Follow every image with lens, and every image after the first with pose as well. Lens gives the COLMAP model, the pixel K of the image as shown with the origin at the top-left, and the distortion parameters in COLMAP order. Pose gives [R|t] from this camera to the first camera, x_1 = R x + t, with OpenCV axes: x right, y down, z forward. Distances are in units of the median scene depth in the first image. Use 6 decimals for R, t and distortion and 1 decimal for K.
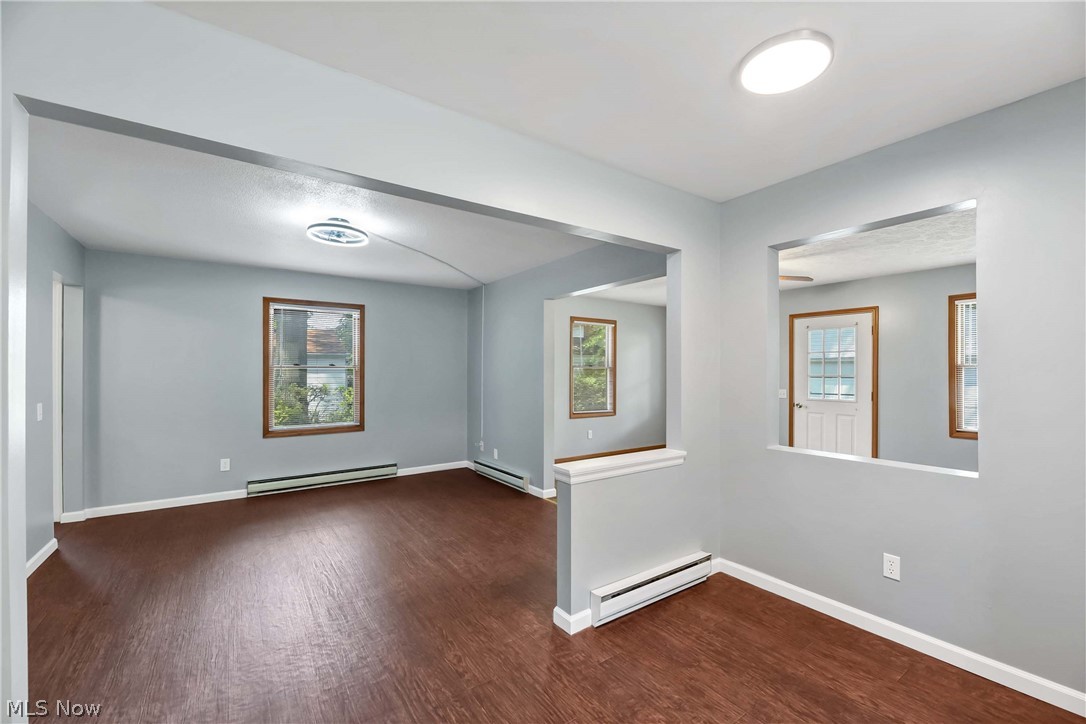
lens RADIAL K [[446.1, 0, 557.1], [0, 446.1, 369.6], [0, 0, 1]] dist [-0.003360, -0.002258]
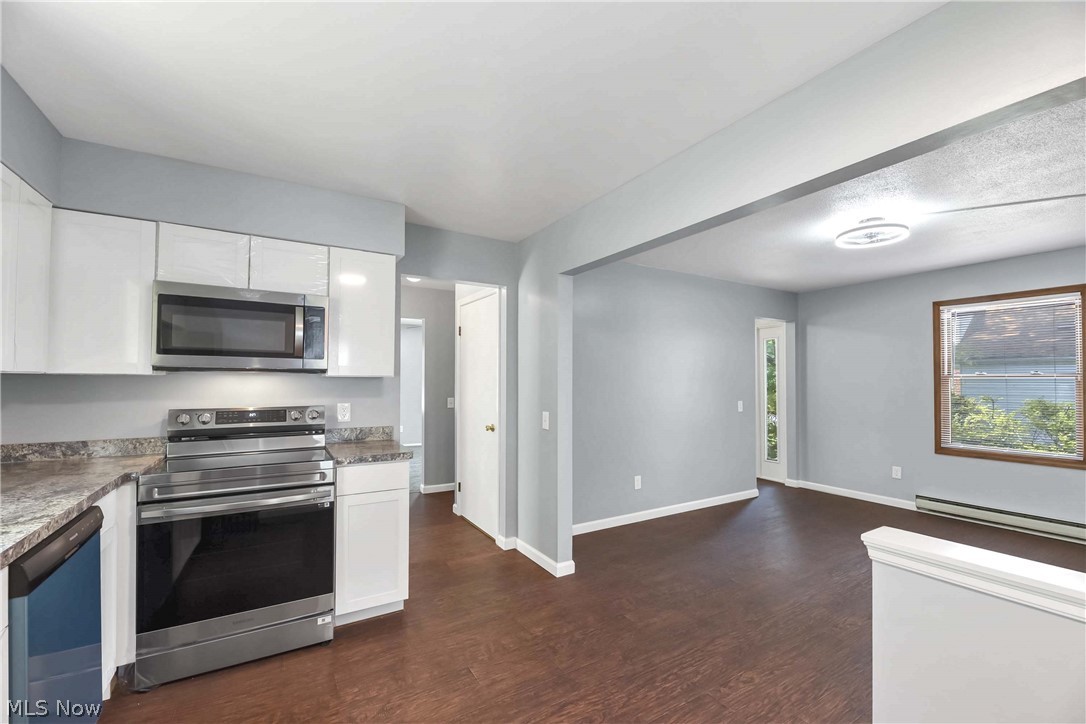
lens RADIAL K [[446.1, 0, 551.0], [0, 446.1, 368.9], [0, 0, 1]] dist [-0.003360, -0.002258]
pose [[-0.079613, -0.027690, -0.996441, 0.295571], [0.004811, 0.999592, -0.028162, 0.000435], [0.996814, -0.007036, -0.079448, 0.247726]]
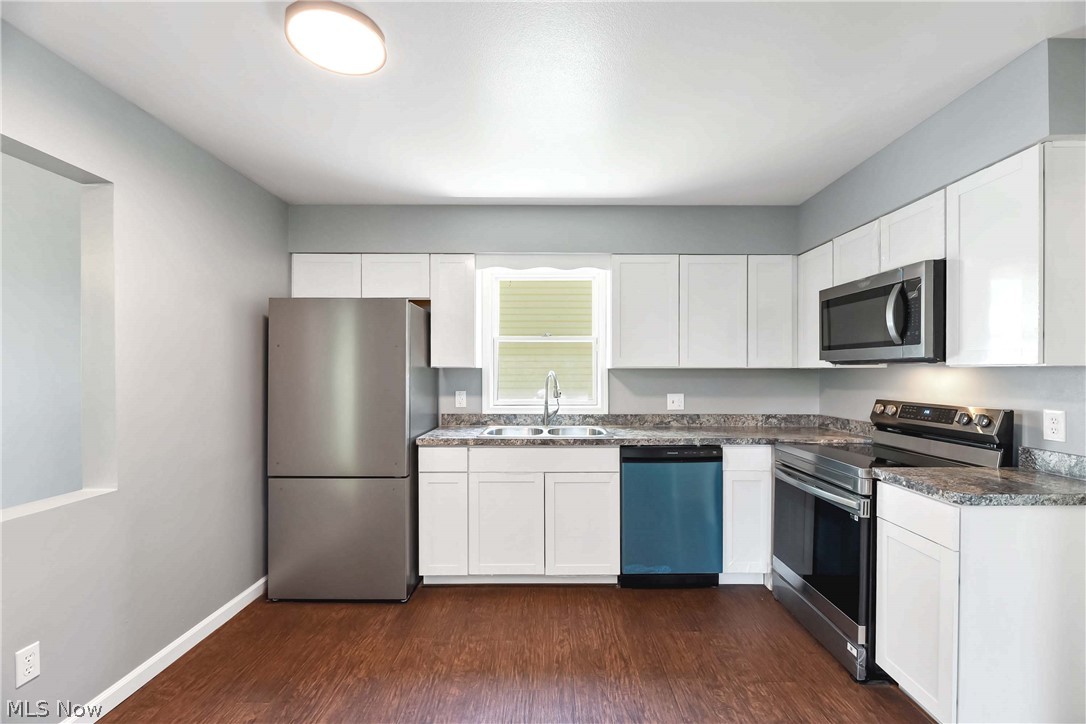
lens RADIAL K [[446.1, 0, 546.9], [0, 446.1, 375.0], [0, 0, 1]] dist [-0.003360, -0.002258]
pose [[-0.805982, -0.003145, 0.591932, -0.116441], [-0.002406, 0.999995, 0.002038, 0.000242], [-0.591935, 0.000218, -0.805985, 0.434512]]
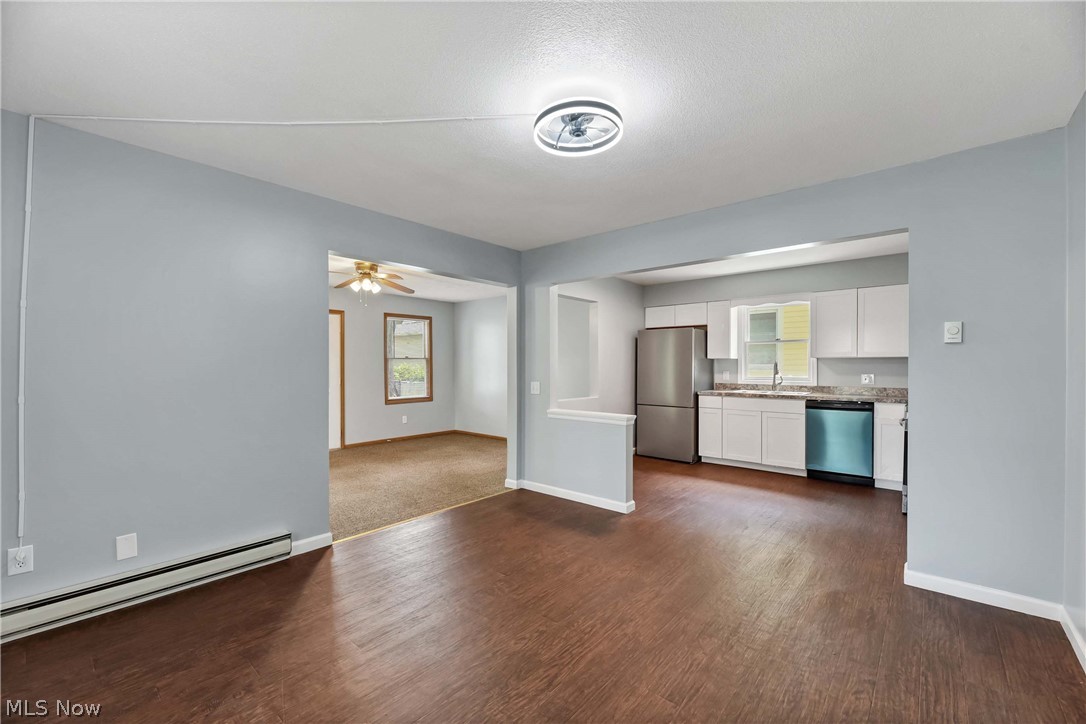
lens RADIAL K [[446.1, 0, 545.6], [0, 446.1, 368.1], [0, 0, 1]] dist [-0.003360, -0.002258]
pose [[-0.229986, -0.005600, 0.973178, -0.655585], [-0.005568, 0.999975, 0.004438, 0.013343], [-0.973178, -0.004397, -0.230012, 0.718670]]
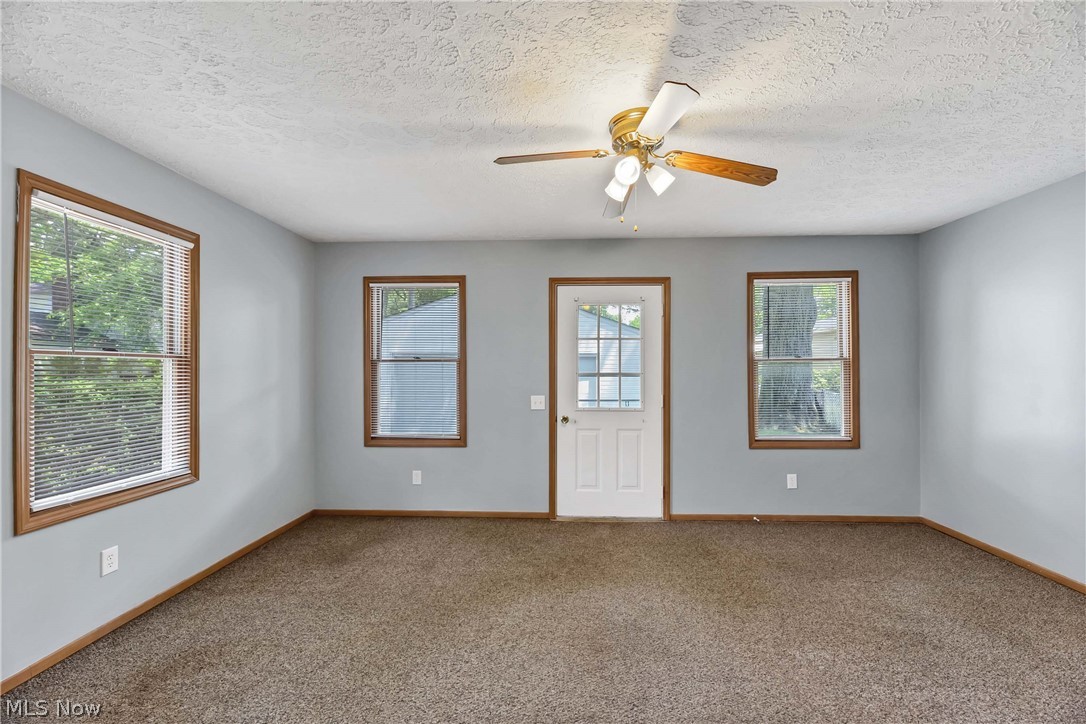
lens RADIAL K [[446.1, 0, 546.3], [0, 446.1, 368.8], [0, 0, 1]] dist [-0.003360, -0.002258]
pose [[0.619631, -0.004018, 0.784883, 0.022283], [-0.002642, 0.999971, 0.007205, 0.002083], [-0.784888, -0.006538, 0.619603, 0.697225]]
